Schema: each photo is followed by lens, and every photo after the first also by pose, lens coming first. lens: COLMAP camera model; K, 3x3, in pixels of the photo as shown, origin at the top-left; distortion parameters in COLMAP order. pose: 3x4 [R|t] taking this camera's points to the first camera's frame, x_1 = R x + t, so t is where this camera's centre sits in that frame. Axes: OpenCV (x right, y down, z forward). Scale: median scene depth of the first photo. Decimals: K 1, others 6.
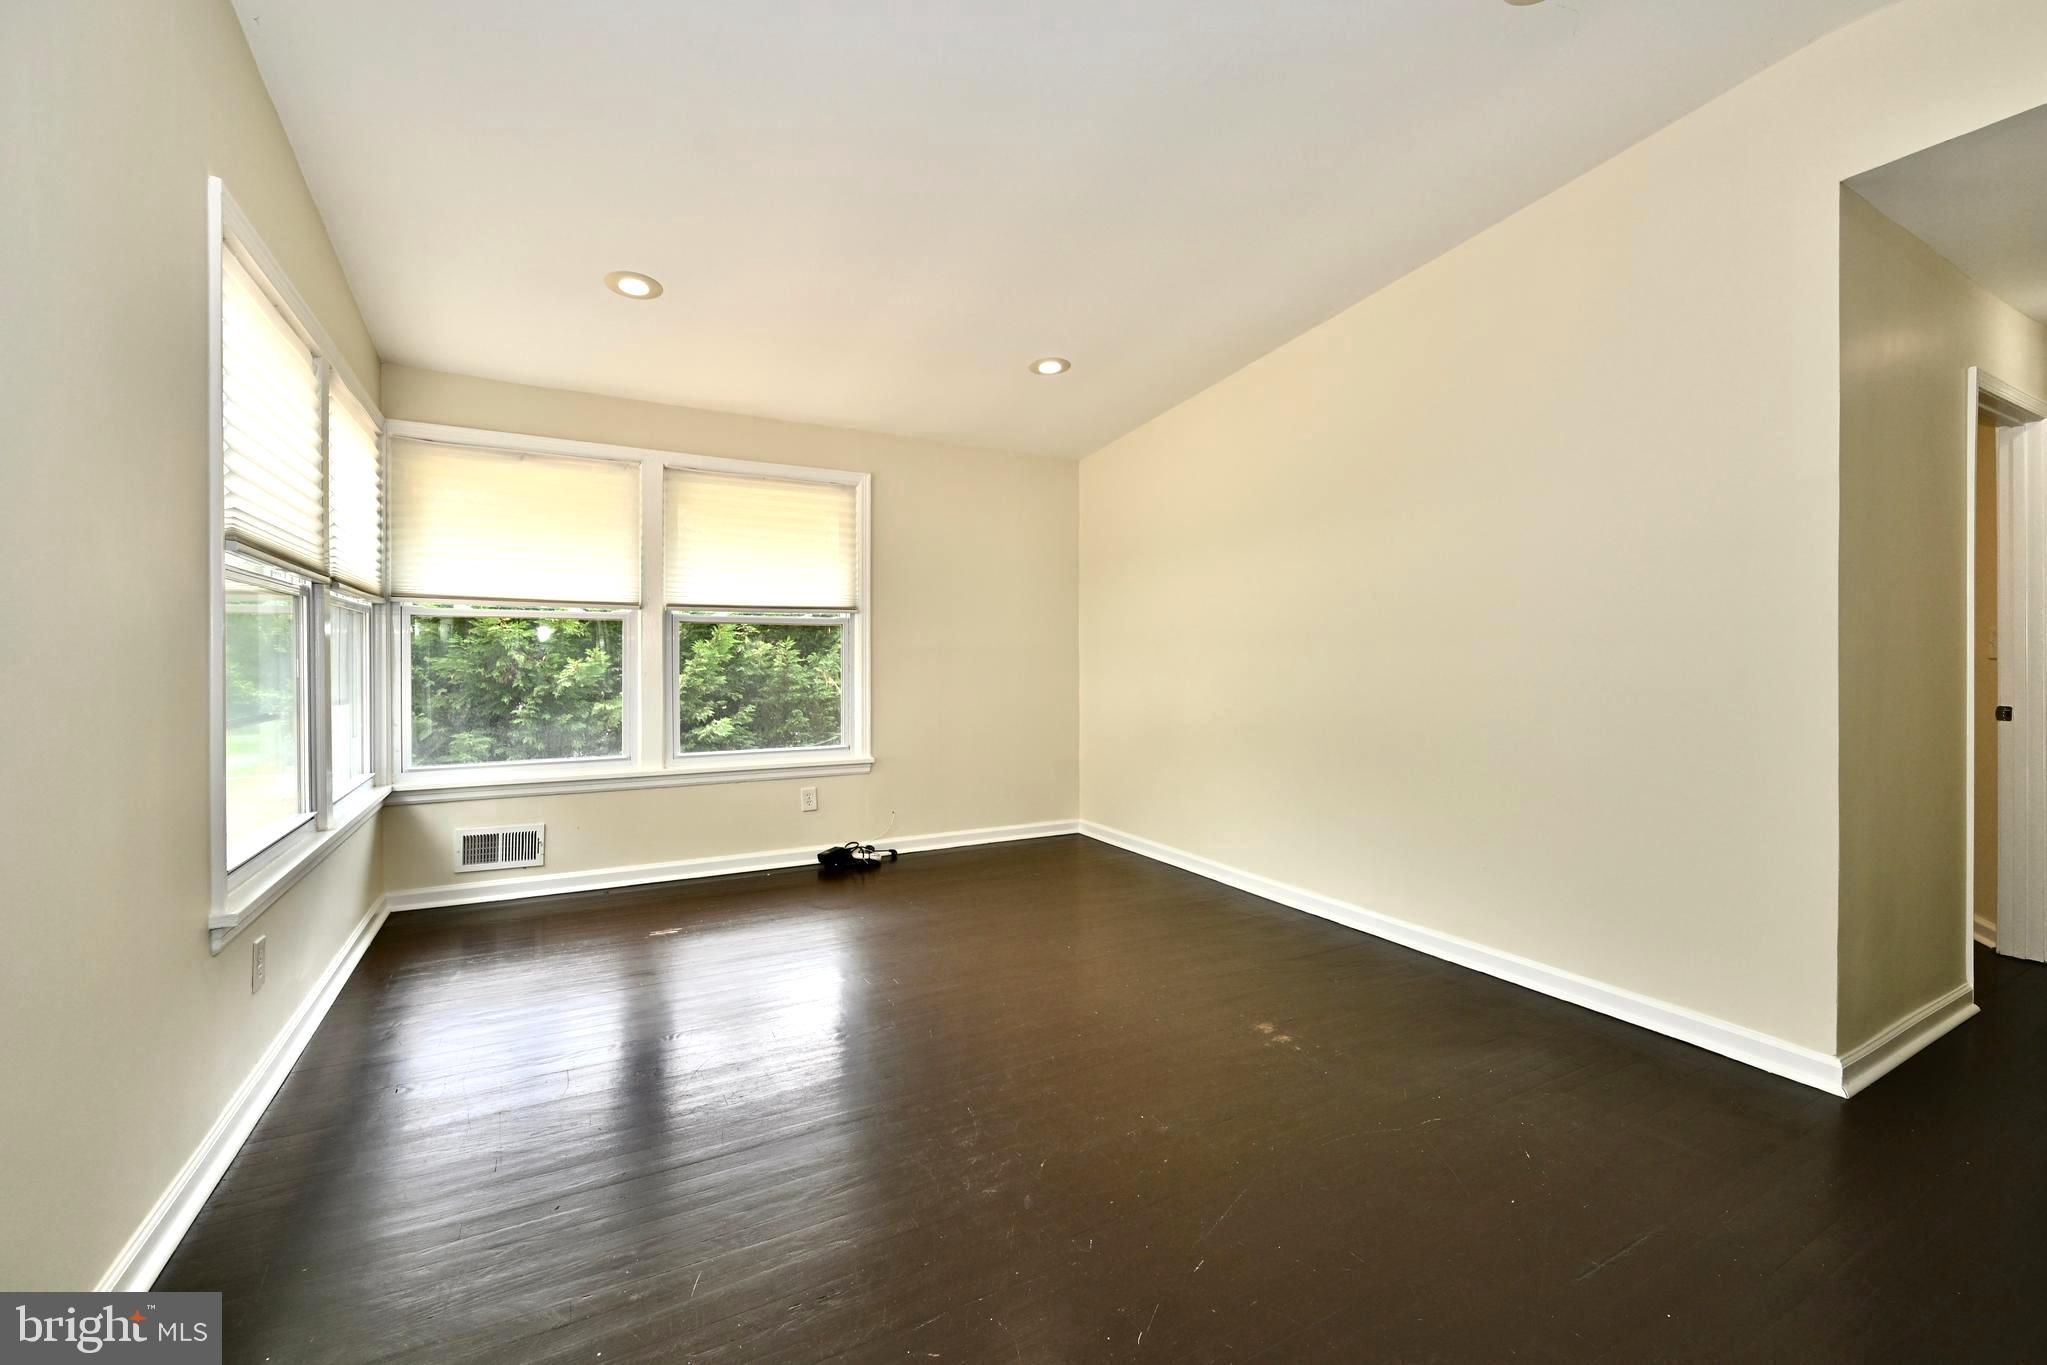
lens RADIAL K [[845.7, 0, 1025.9], [0, 845.7, 668.8], [0, 0, 1]] dist [-0.001904, 0.000006]
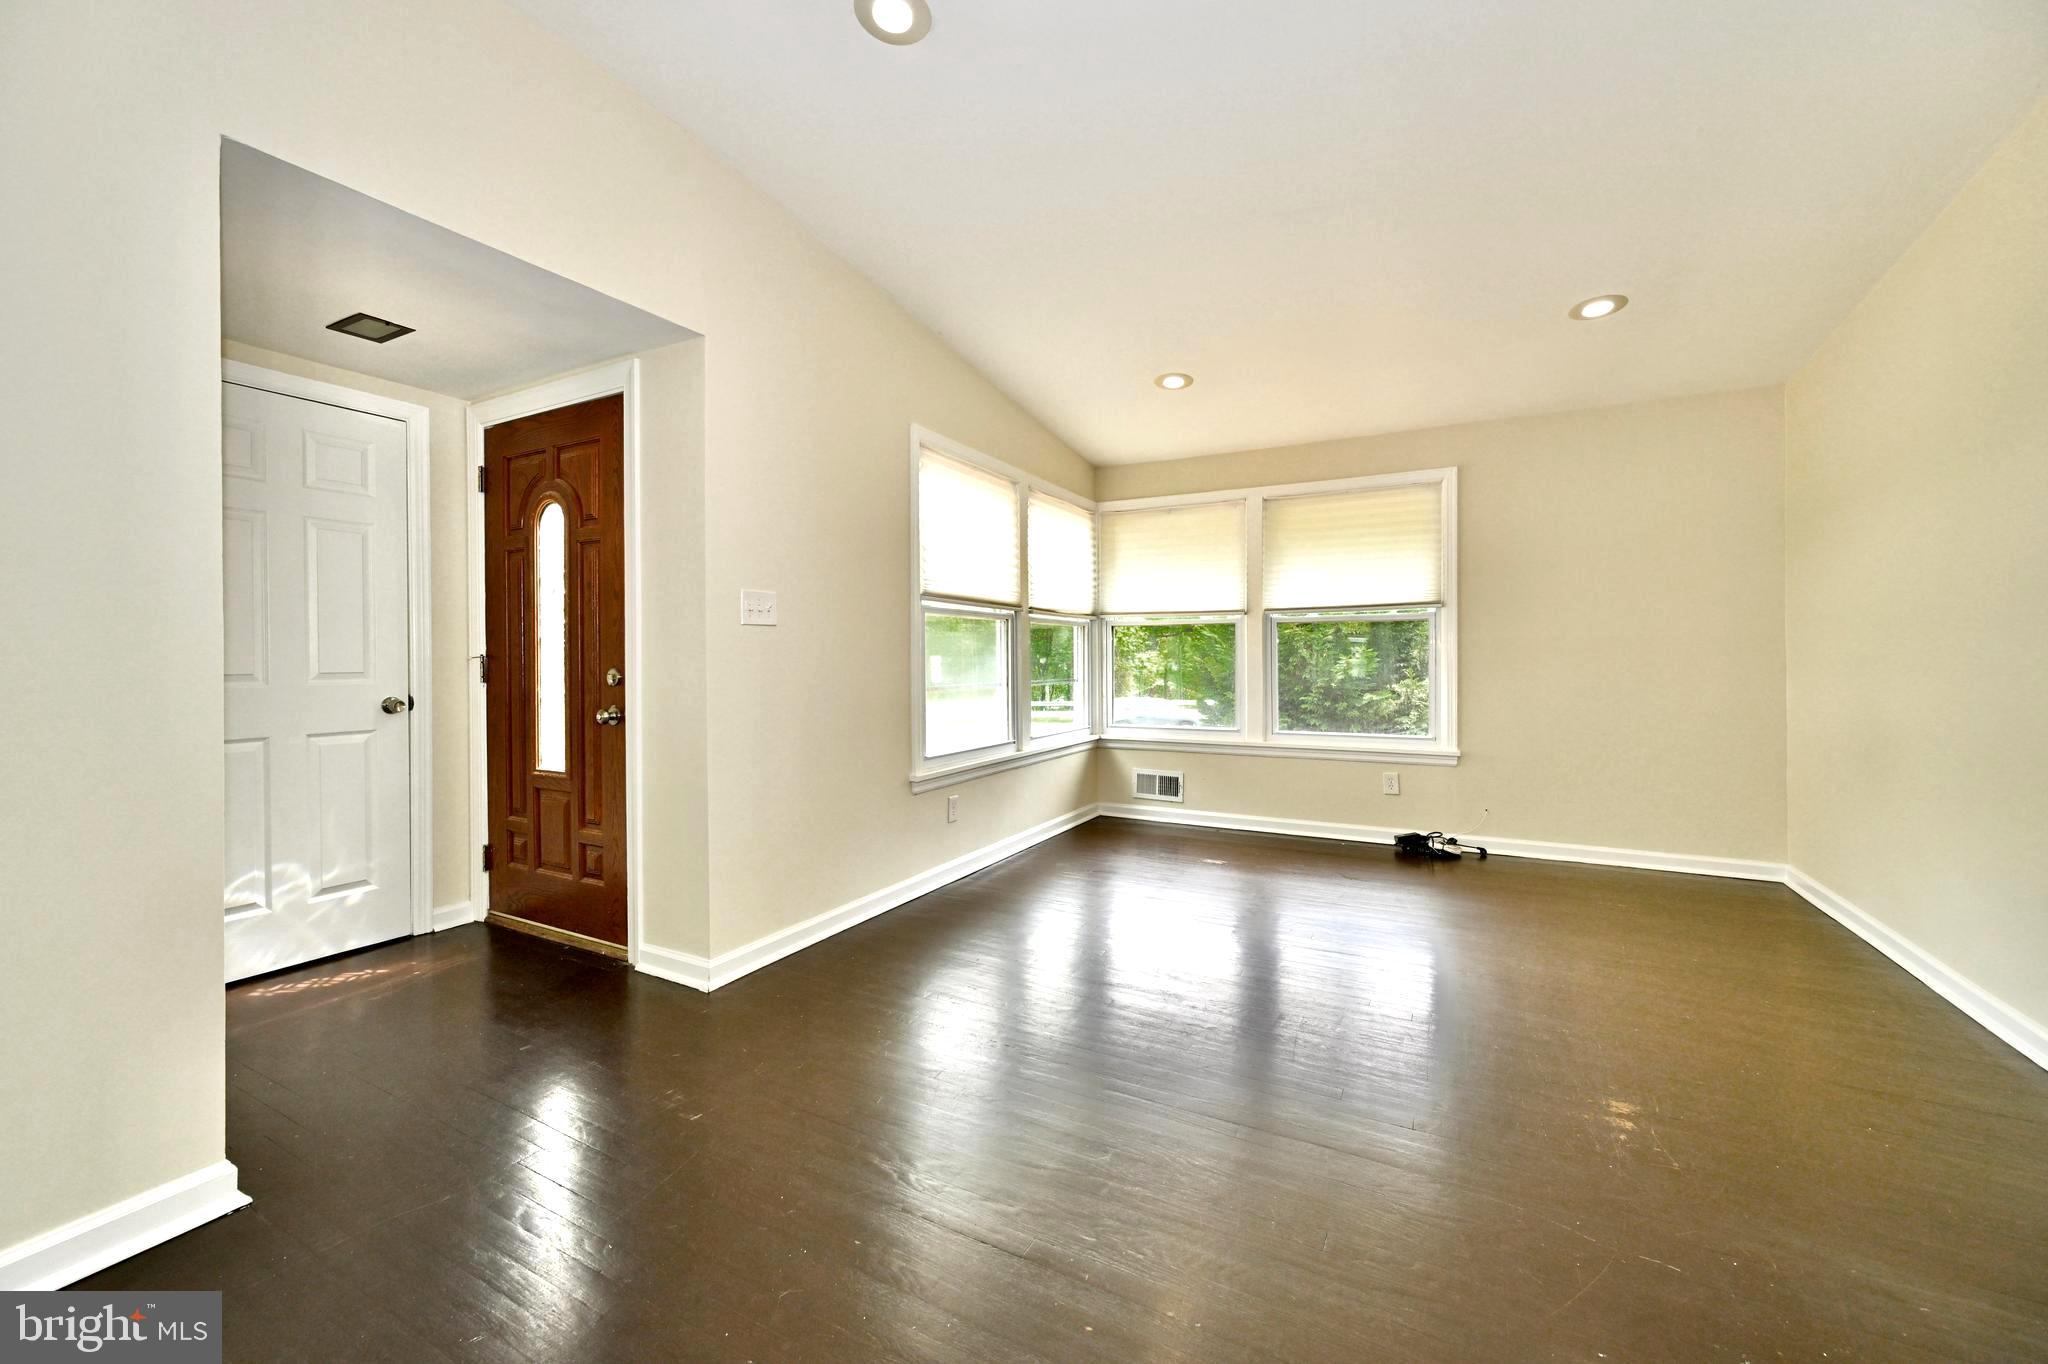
lens RADIAL K [[798.9, 0, 1031.7], [0, 798.9, 669.6], [0, 0, 1]] dist [0.000196, -0.000019]
pose [[0.538932, 0.008574, -0.842306, 0.369802], [-0.004874, 0.999963, 0.007060, 0.005295], [0.842335, 0.000301, 0.538954, 0.074872]]
